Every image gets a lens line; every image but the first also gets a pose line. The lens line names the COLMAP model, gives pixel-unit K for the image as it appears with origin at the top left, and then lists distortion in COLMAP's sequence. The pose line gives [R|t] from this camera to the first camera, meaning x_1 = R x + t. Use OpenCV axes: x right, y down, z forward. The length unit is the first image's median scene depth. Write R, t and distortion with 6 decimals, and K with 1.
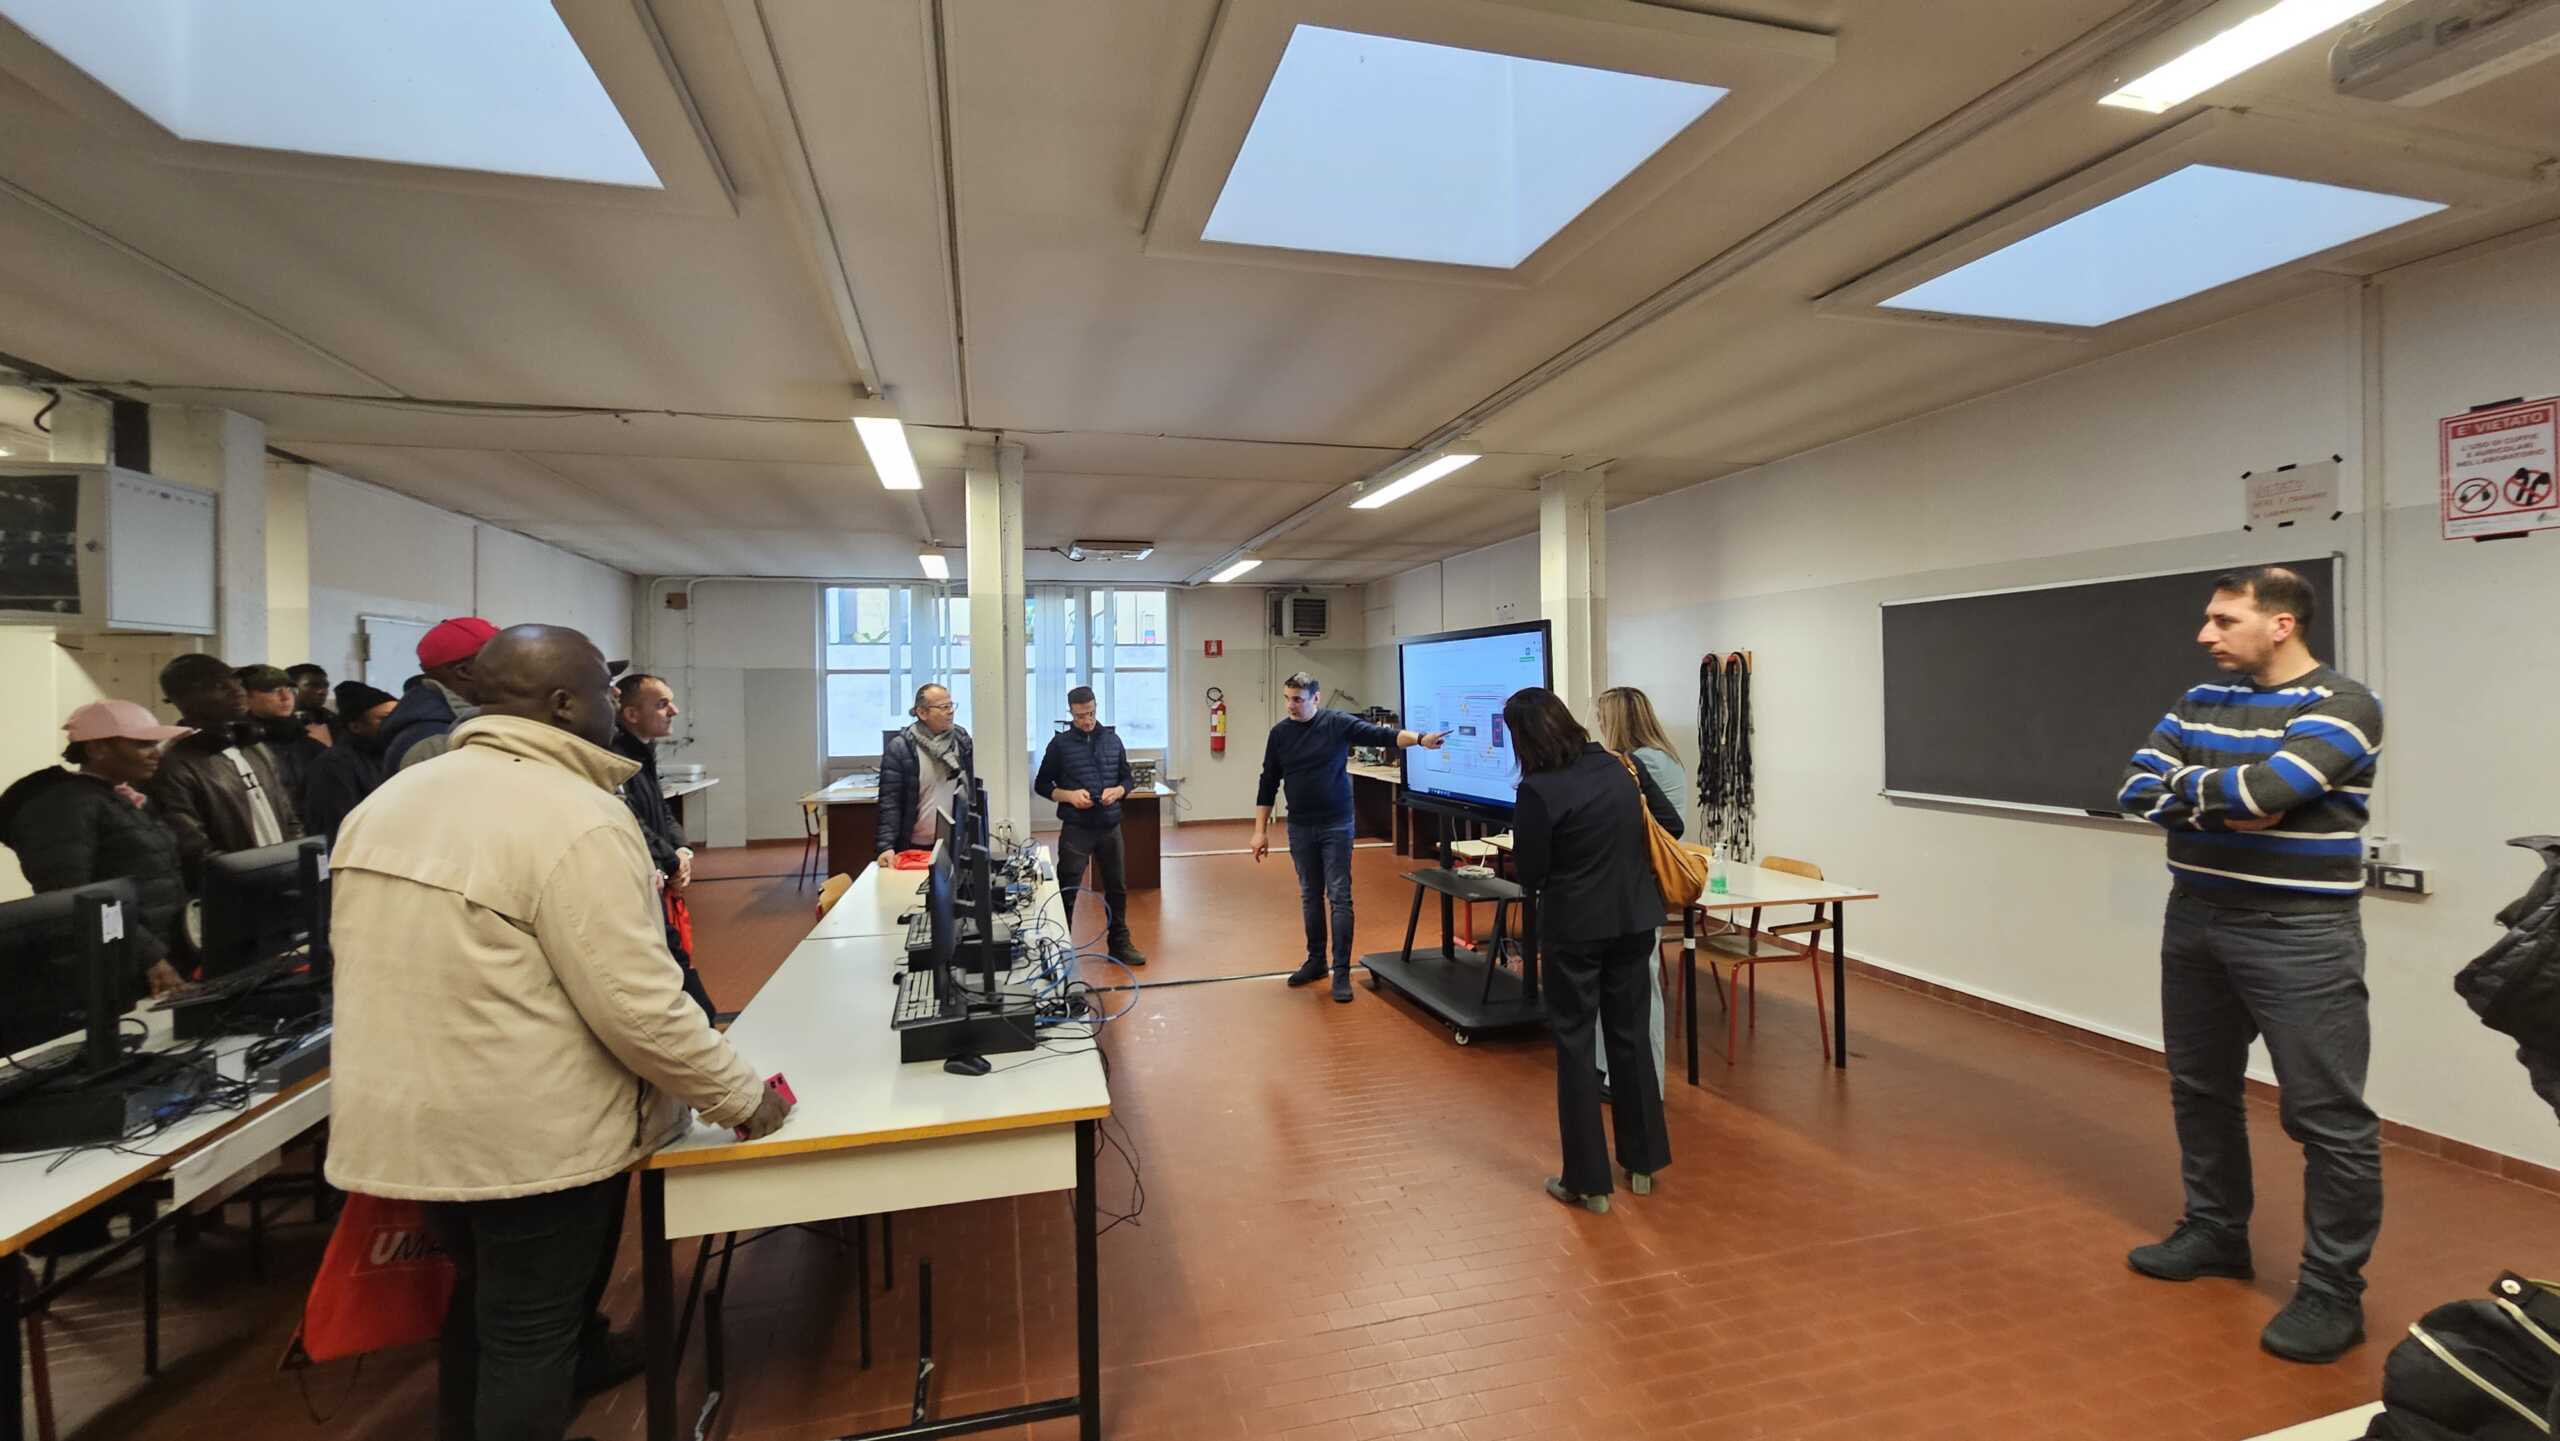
lens RADIAL K [[1026.2, 0, 1266.3], [0, 1026.2, 721.0], [0, 0, 1]] dist [0.000203, -0.000218]
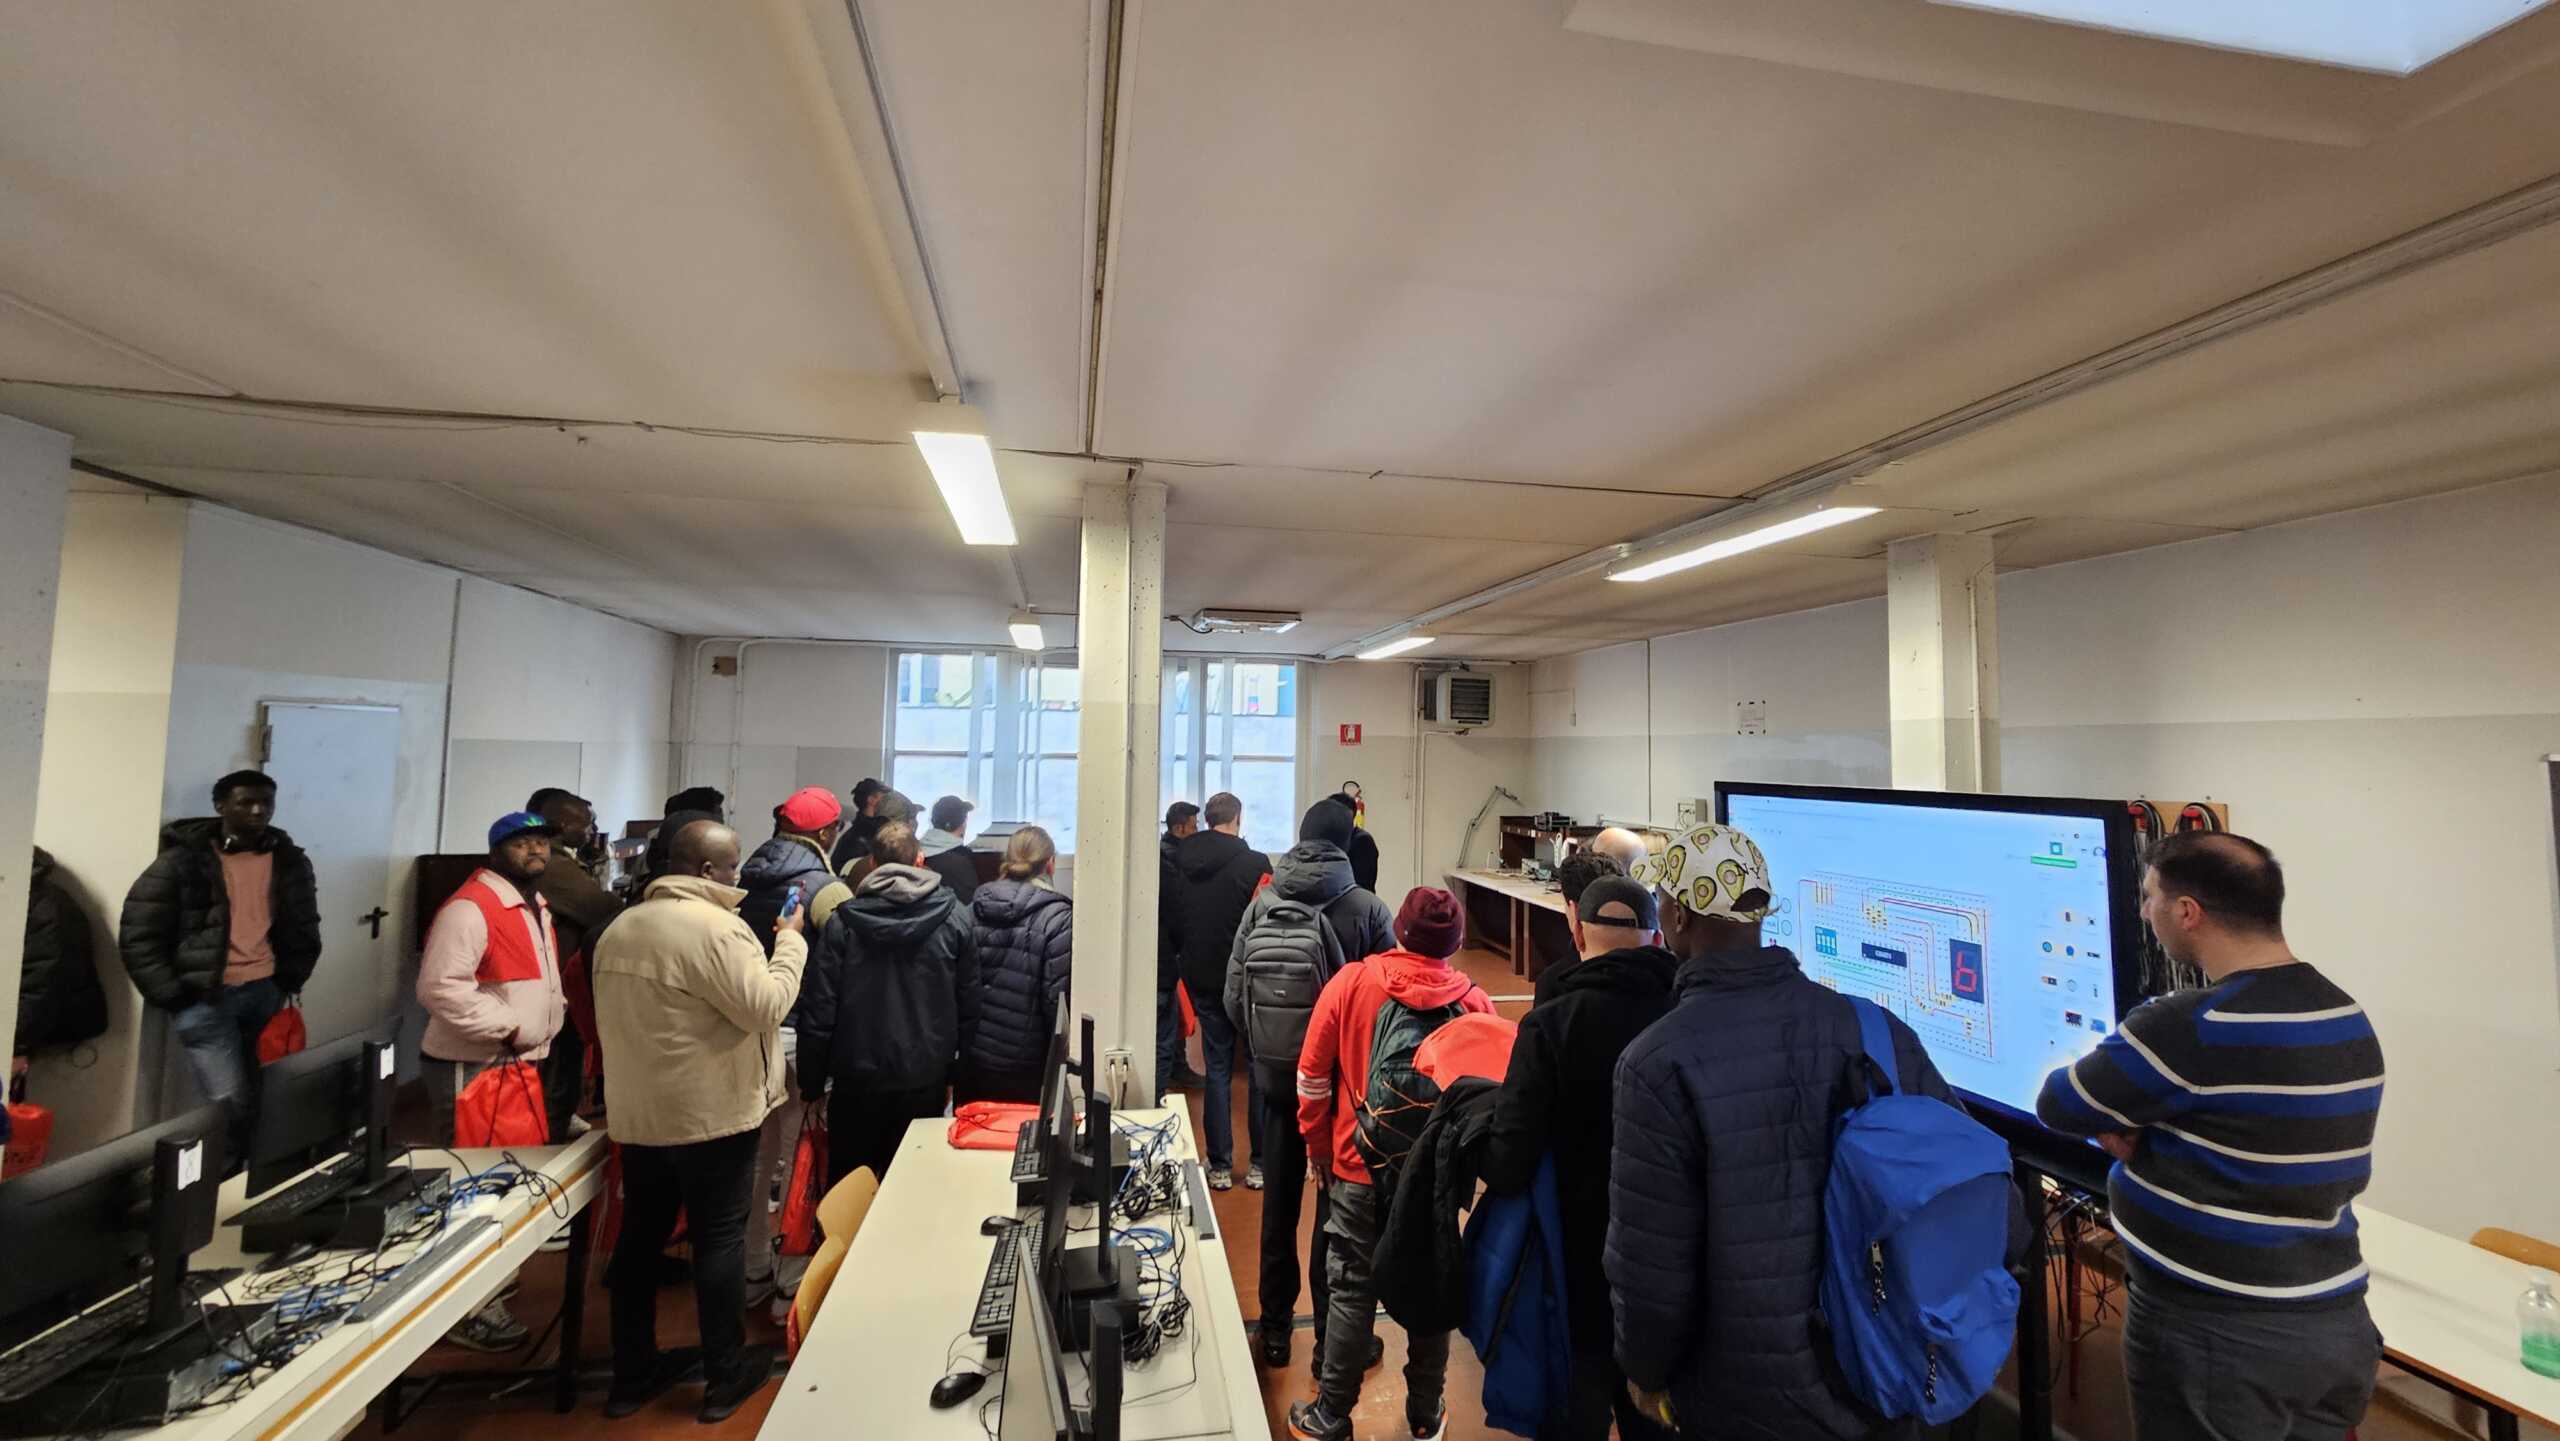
lens RADIAL K [[1026.2, 0, 1286.1], [0, 1026.2, 696.0], [0, 0, 1]] dist [0.000203, -0.000218]
pose [[0.998023, 0.025214, -0.057567, -0.085895], [-0.029324, 0.996996, -0.071694, -0.061381], [0.055586, 0.073240, 0.995764, 0.251024]]
